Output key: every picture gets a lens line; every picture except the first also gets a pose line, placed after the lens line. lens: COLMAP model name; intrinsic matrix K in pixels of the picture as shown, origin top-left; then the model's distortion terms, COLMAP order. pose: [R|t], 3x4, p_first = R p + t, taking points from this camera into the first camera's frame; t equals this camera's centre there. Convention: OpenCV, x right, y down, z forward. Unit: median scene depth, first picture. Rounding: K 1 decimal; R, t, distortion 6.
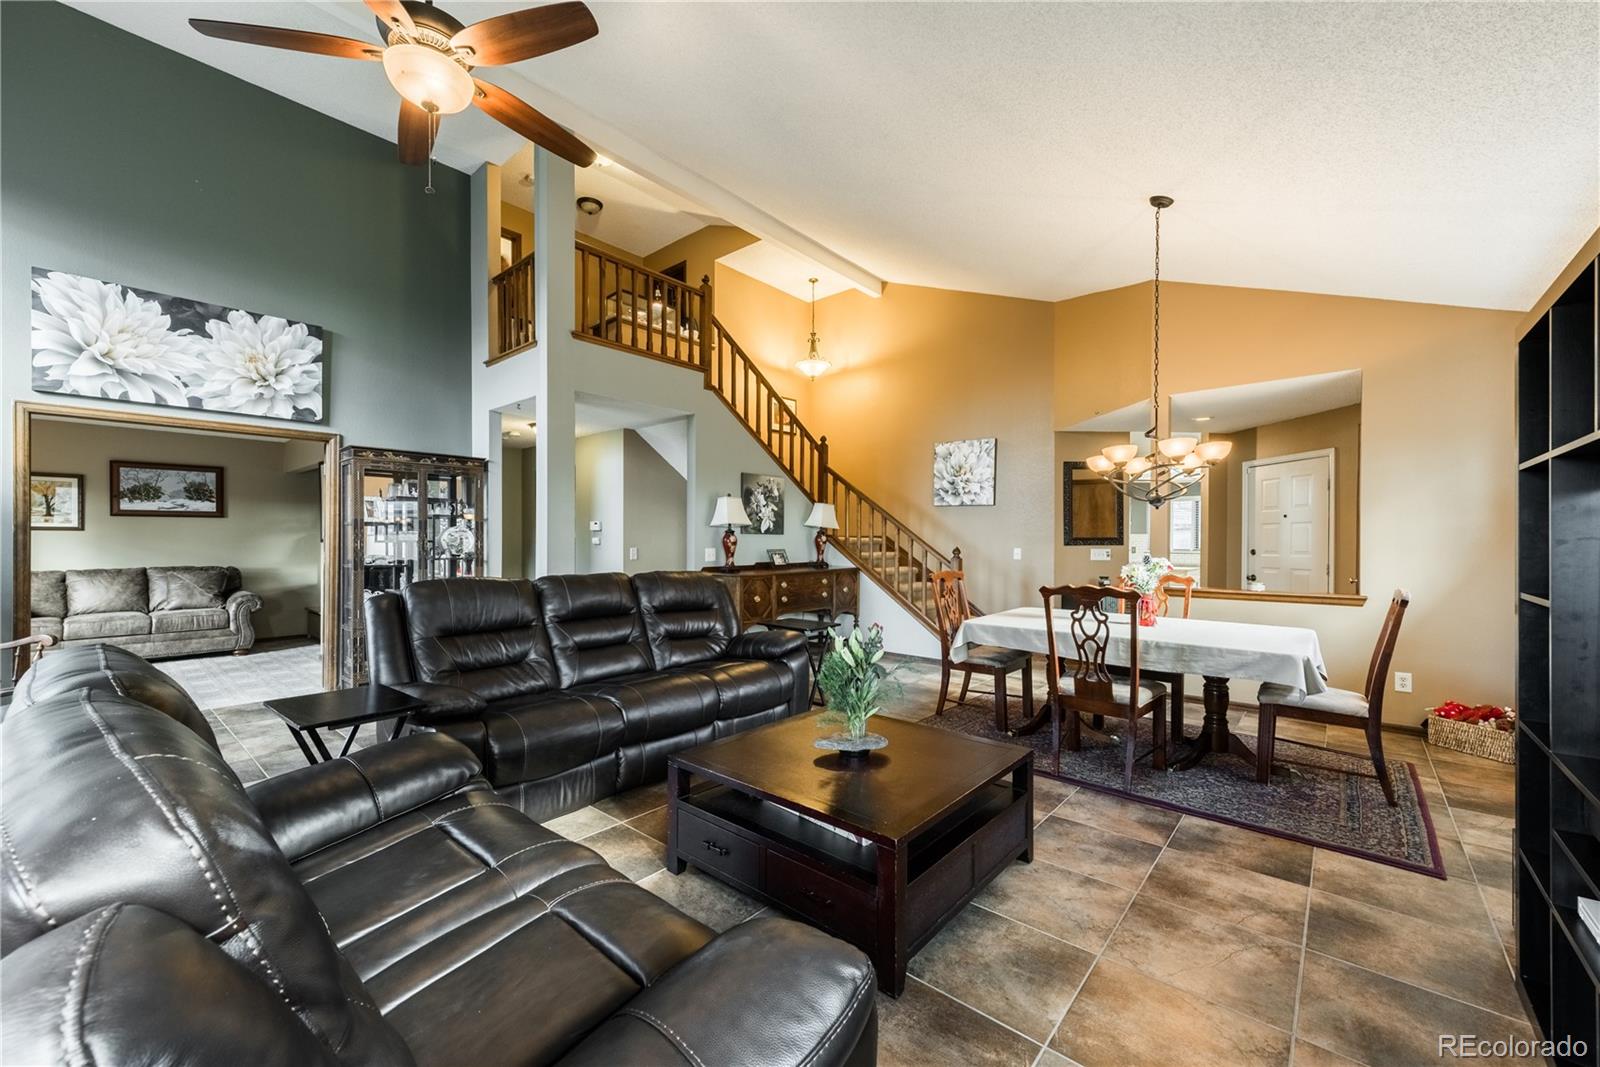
lens RADIAL K [[624.9, 0, 791.3], [0, 624.9, 539.3], [0, 0, 1]] dist [0.013370, -0.003918]
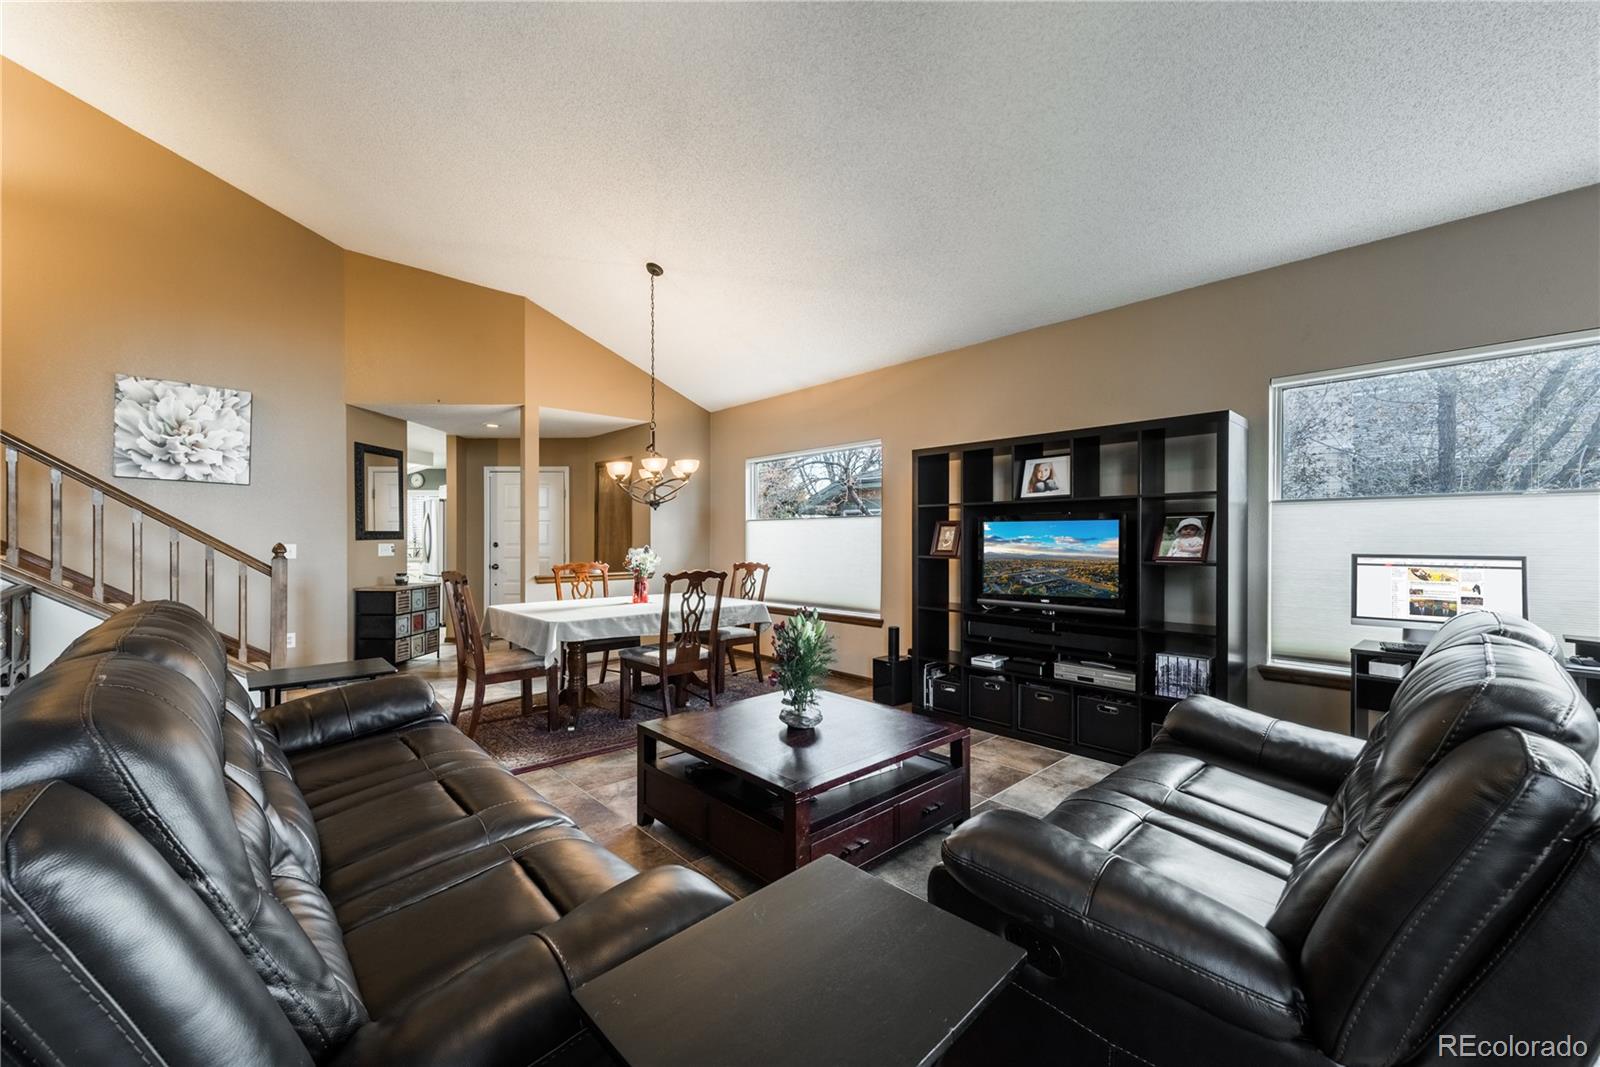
lens RADIAL K [[624.9, 0, 790.2], [0, 624.9, 540.4], [0, 0, 1]] dist [0.013370, -0.003918]
pose [[0.120720, -0.006066, 0.992668, -0.382819], [-0.003710, 0.999972, 0.006562, 0.002996], [-0.992680, -0.004475, 0.120694, 0.344130]]
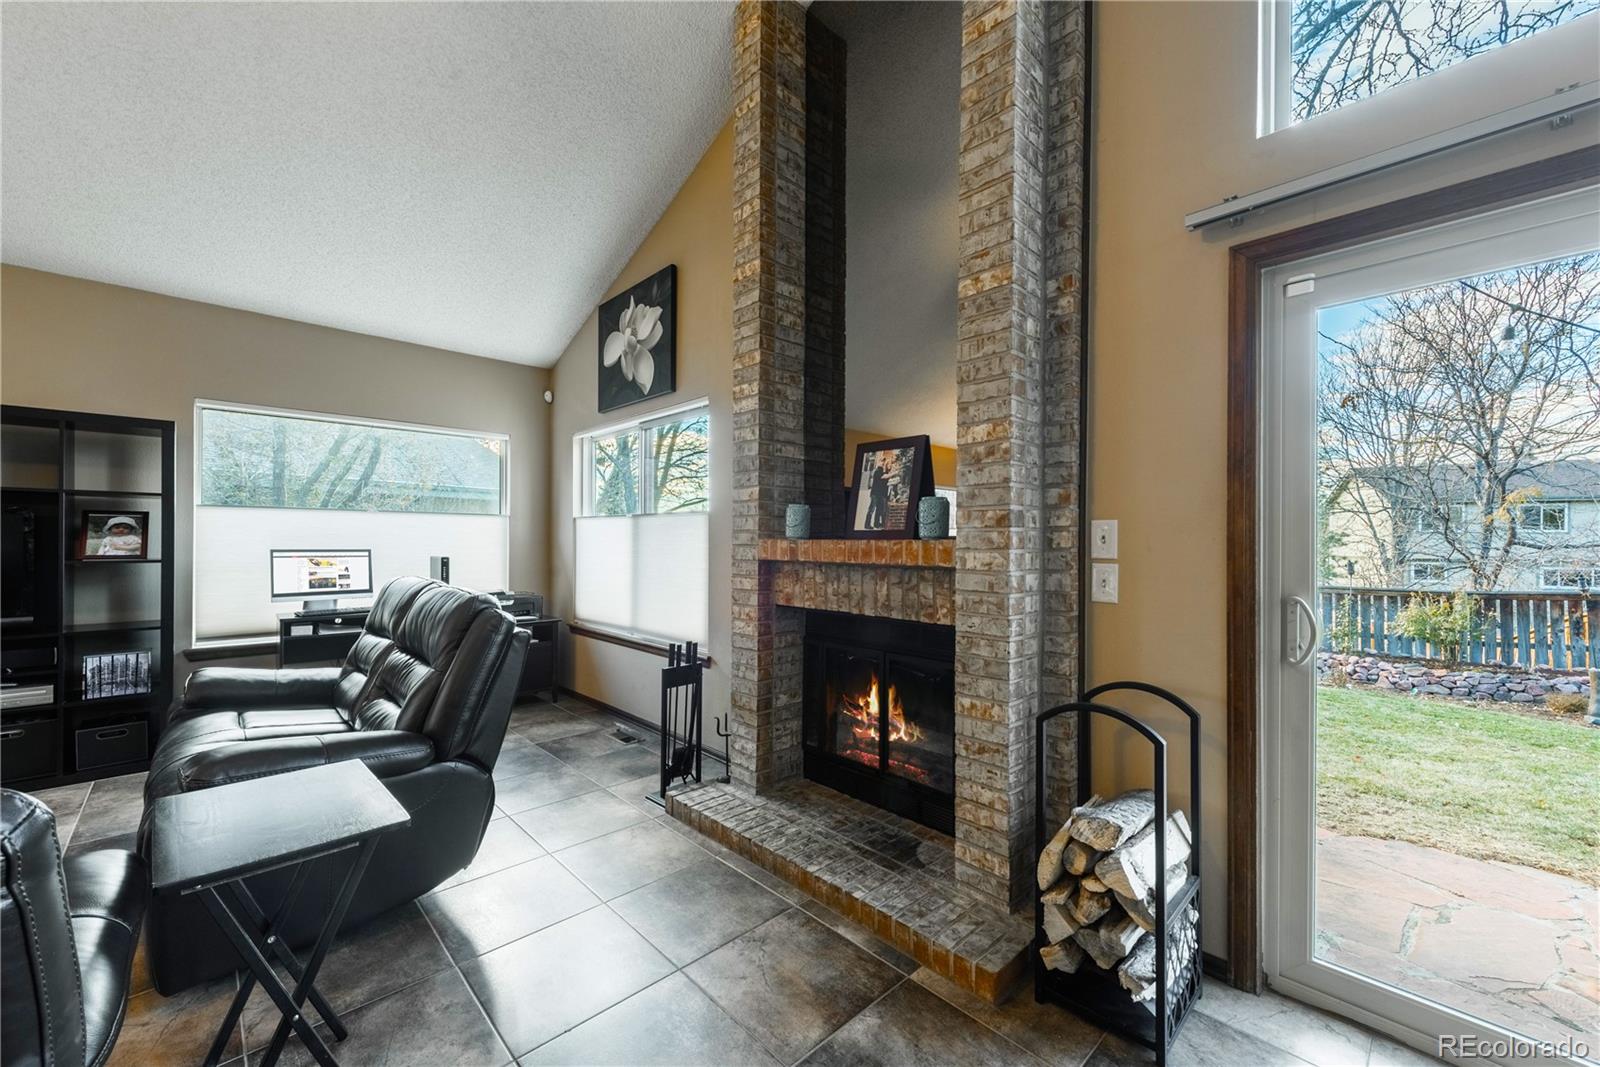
lens RADIAL K [[624.9, 0, 787.1], [0, 624.9, 542.8], [0, 0, 1]] dist [0.013370, -0.003918]
pose [[-0.994688, -0.008607, 0.102572, -0.435601], [-0.008557, 0.999963, 0.000928, 0.003520], [-0.102577, 0.000045, -0.994725, 0.546331]]
